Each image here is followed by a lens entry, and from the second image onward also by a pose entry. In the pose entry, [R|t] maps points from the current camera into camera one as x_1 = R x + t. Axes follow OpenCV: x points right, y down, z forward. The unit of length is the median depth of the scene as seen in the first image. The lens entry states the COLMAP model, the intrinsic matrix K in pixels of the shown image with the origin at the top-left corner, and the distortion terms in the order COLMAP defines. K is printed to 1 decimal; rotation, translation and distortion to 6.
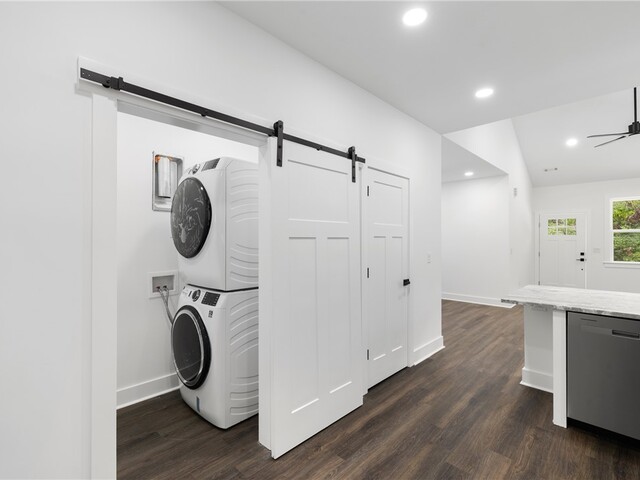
lens RADIAL K [[309.8, 0, 318.8], [0, 309.8, 238.4], [0, 0, 1]] dist [0.000700, 0.000059]
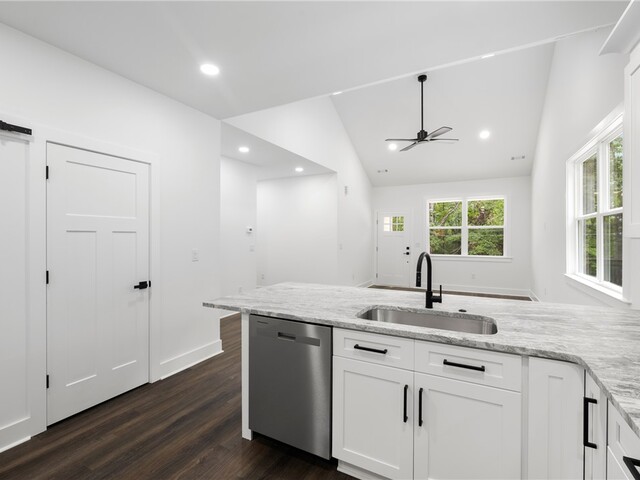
lens RADIAL K [[306.8, 0, 319.5], [0, 306.8, 238.1], [0, 0, 1]] dist [0.000325, 0.000152]
pose [[0.958696, -0.001754, 0.284429, 0.501258], [-0.001715, 0.999927, 0.011947, 0.001272], [-0.284429, -0.011941, 0.958623, 0.054241]]
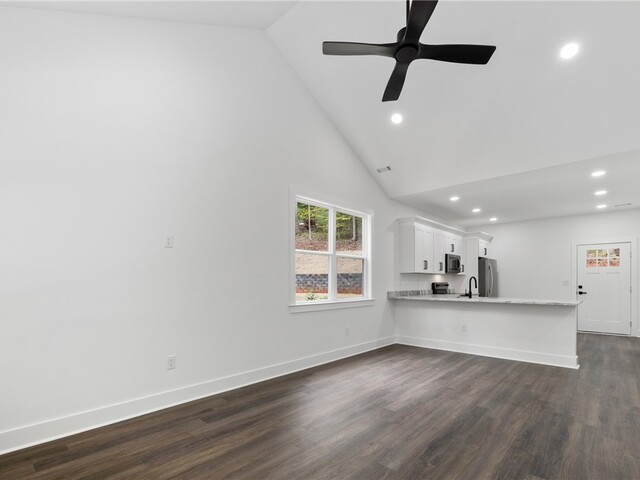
lens RADIAL K [[317.6, 0, 323.5], [0, 317.6, 282.3], [0, 0, 1]] dist [-0.000567, 0.000086]
pose [[-0.999339, 0.000456, -0.036341, 1.695504], [0.000720, 0.999974, -0.007243, 0.076024], [0.036336, -0.007265, -0.999313, 2.179882]]
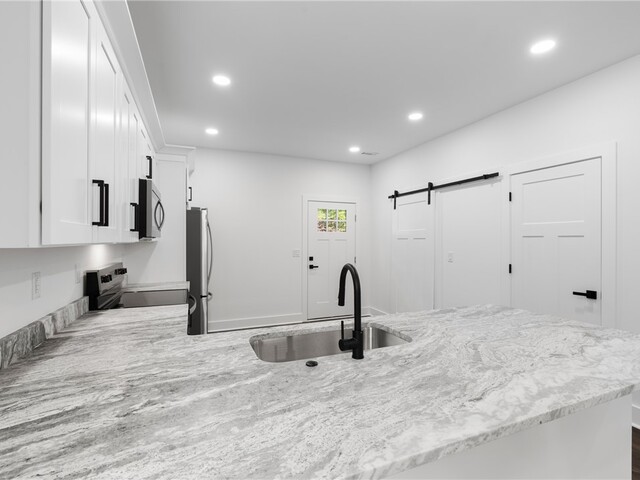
lens RADIAL K [[309.8, 0, 318.8], [0, 309.8, 238.4], [0, 0, 1]] dist [0.000700, 0.000059]
pose [[-0.395813, -0.004450, -0.918321, 1.246585], [0.006603, 0.999949, -0.007692, 0.003477], [0.918308, -0.009108, -0.395763, 0.678413]]
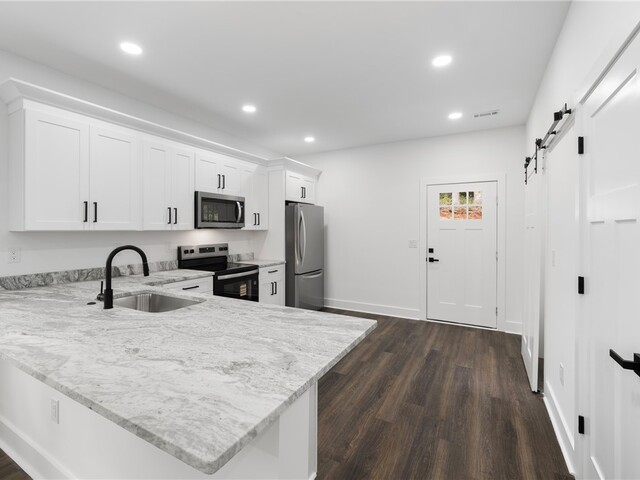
lens RADIAL K [[303.3, 0, 317.6], [0, 303.3, 229.9], [0, 0, 1]] dist [-0.001021, 0.000139]
pose [[-0.964334, -0.001542, -0.264683, 0.663568], [-0.000241, 0.999988, -0.004949, 0.008169], [0.264687, -0.004709, -0.964323, 1.195434]]
